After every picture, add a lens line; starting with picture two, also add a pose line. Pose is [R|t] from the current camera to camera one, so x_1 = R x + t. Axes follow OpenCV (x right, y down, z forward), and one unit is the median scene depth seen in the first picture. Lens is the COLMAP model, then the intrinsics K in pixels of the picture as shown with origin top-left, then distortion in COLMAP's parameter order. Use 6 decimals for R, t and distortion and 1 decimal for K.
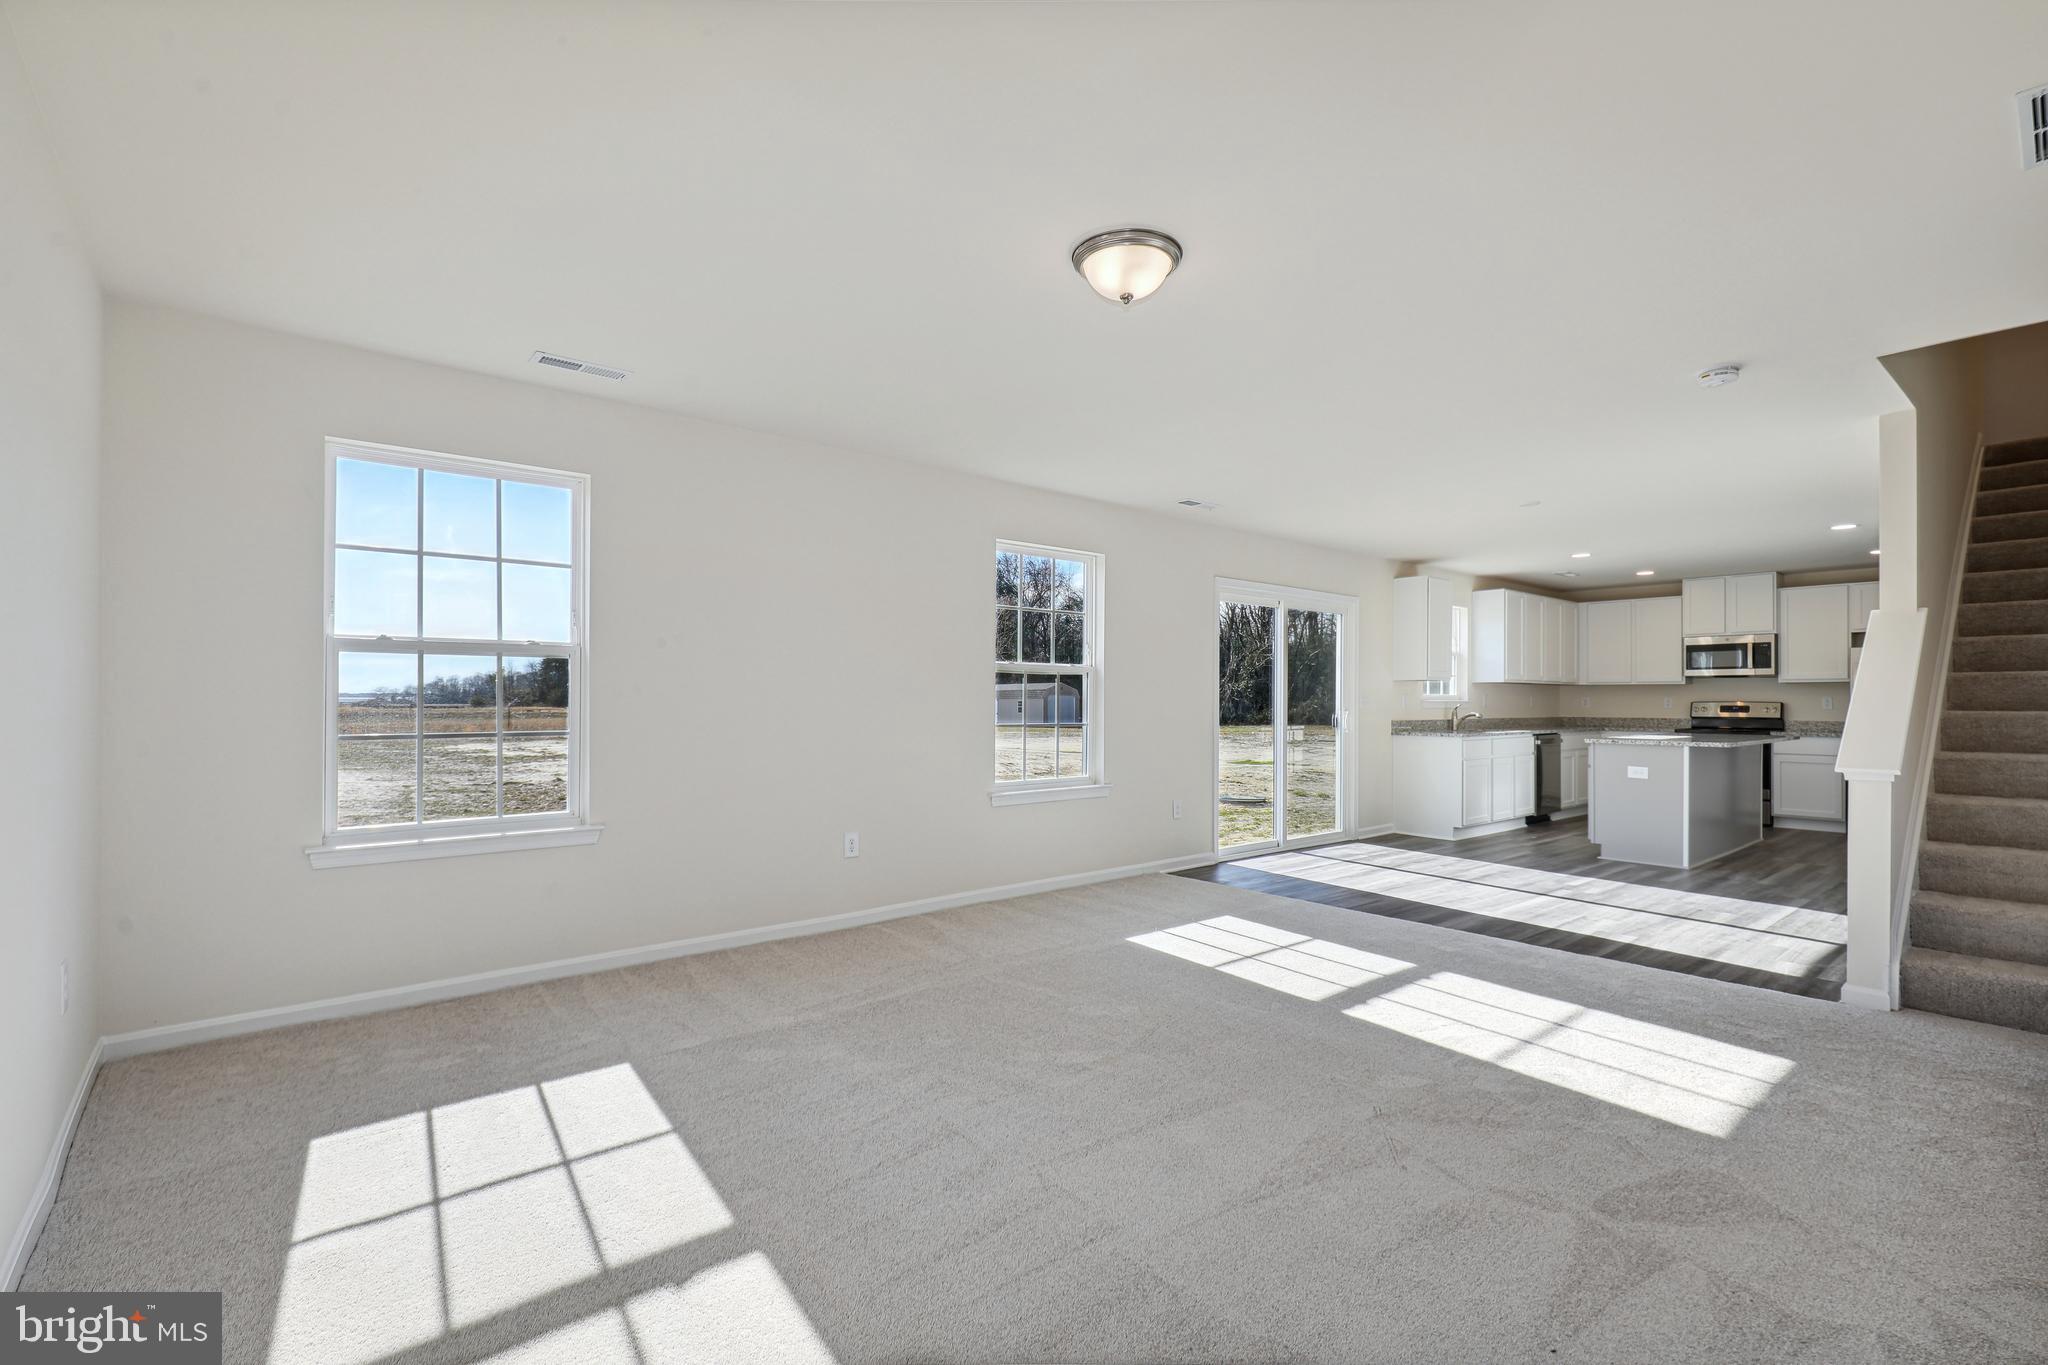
lens RADIAL K [[961.1, 0, 1030.9], [0, 961.1, 694.0], [0, 0, 1]] dist [0.034649, -0.000399]
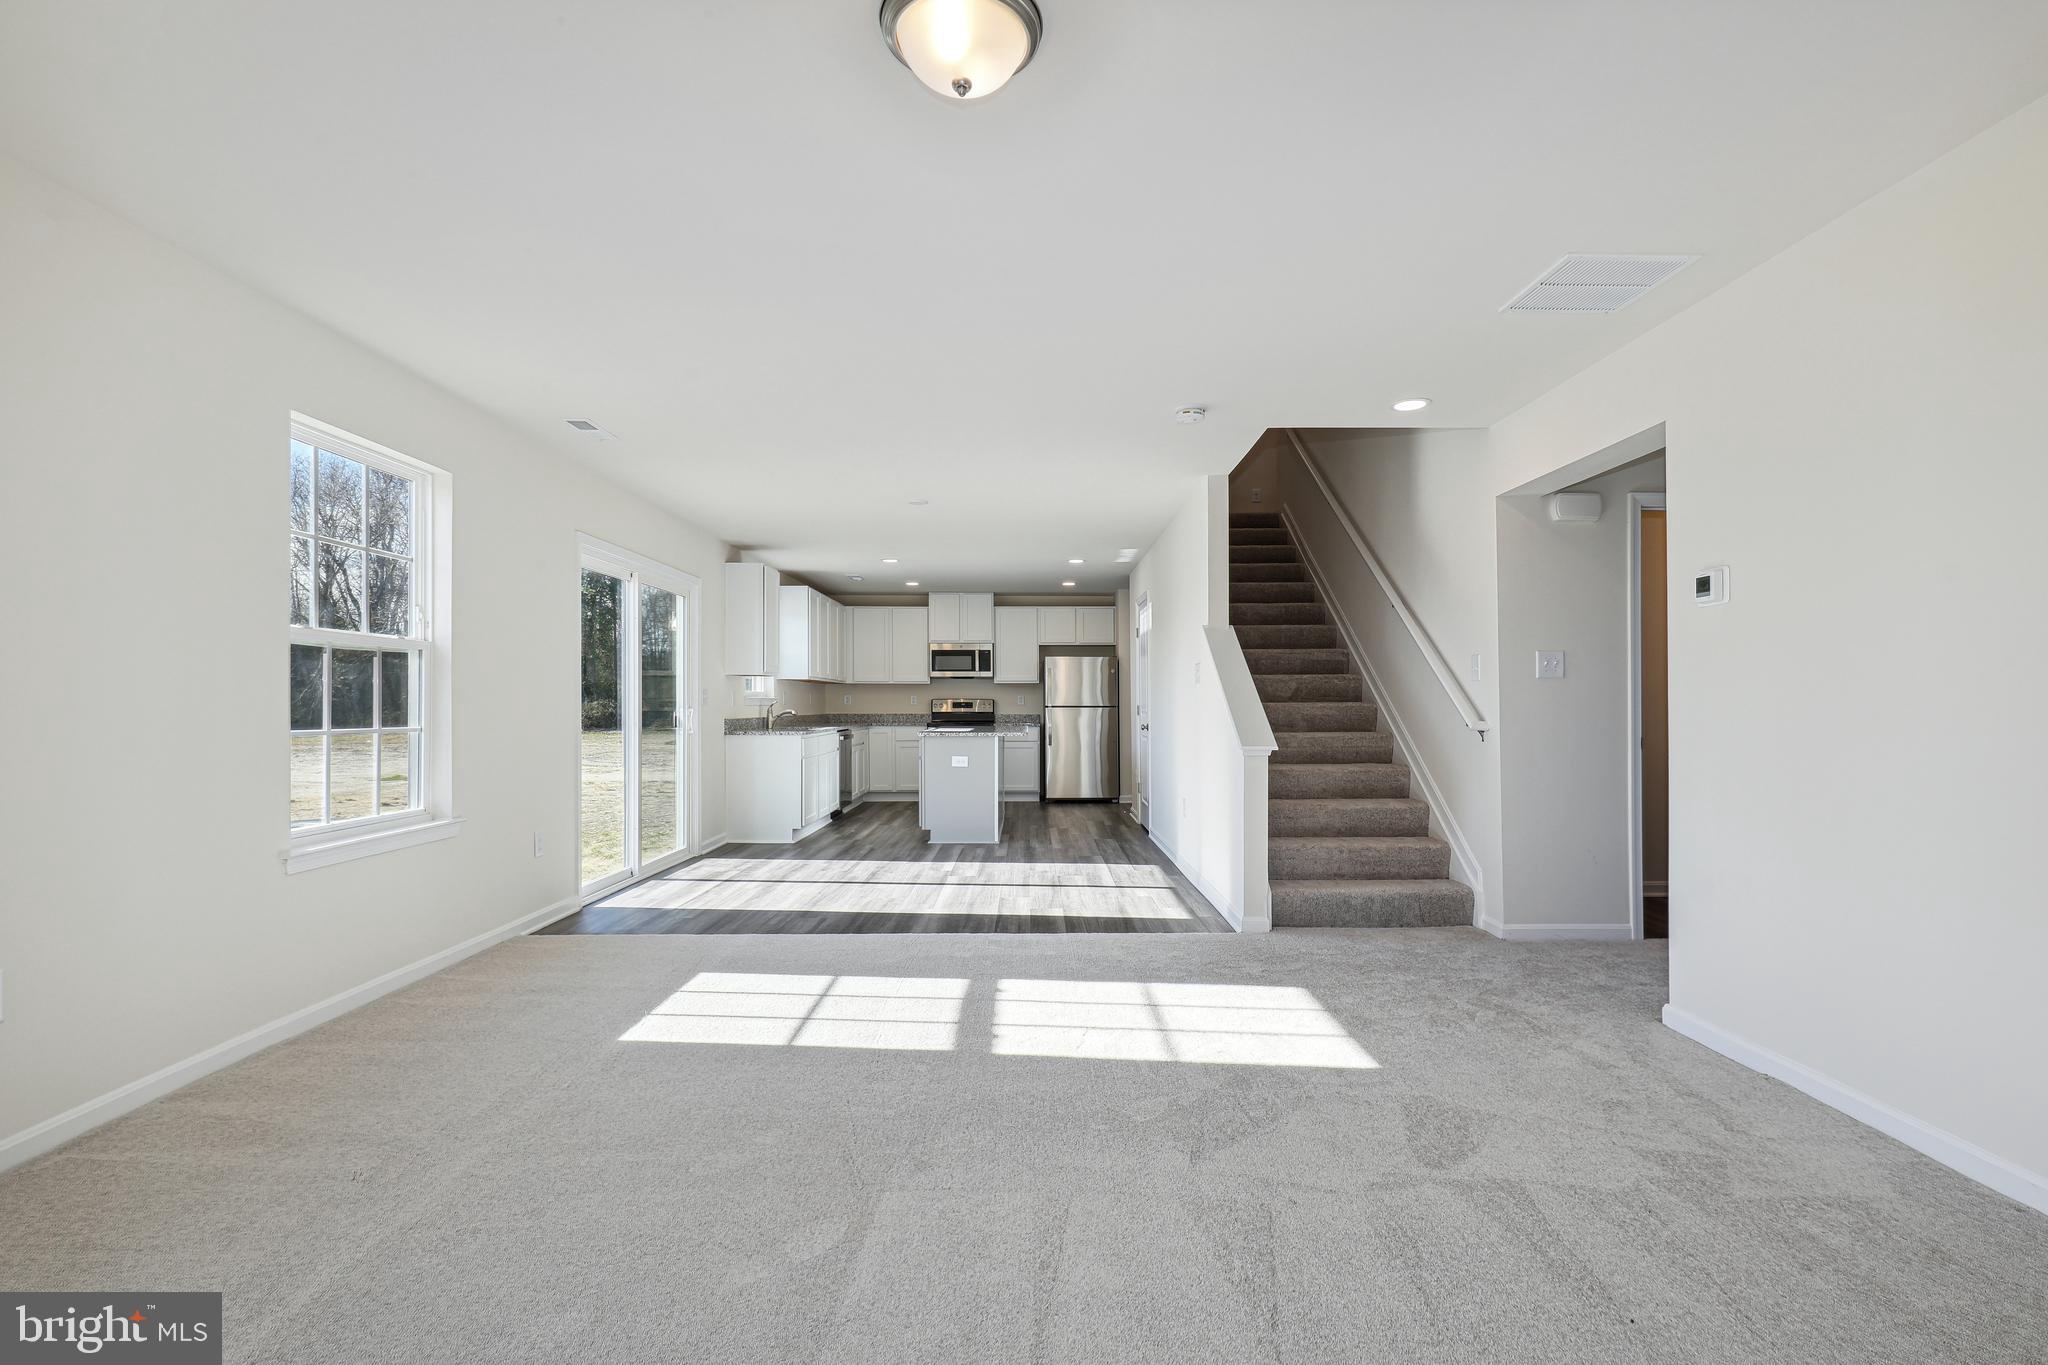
lens RADIAL K [[970.3, 0, 1047.9], [0, 970.3, 710.0], [0, 0, 1]] dist [0.015510, -0.000241]
pose [[0.628864, -0.007059, 0.777483, -0.160344], [-0.005198, 0.999898, 0.013283, 0.005783], [-0.777498, -0.012394, 0.628763, 0.212418]]
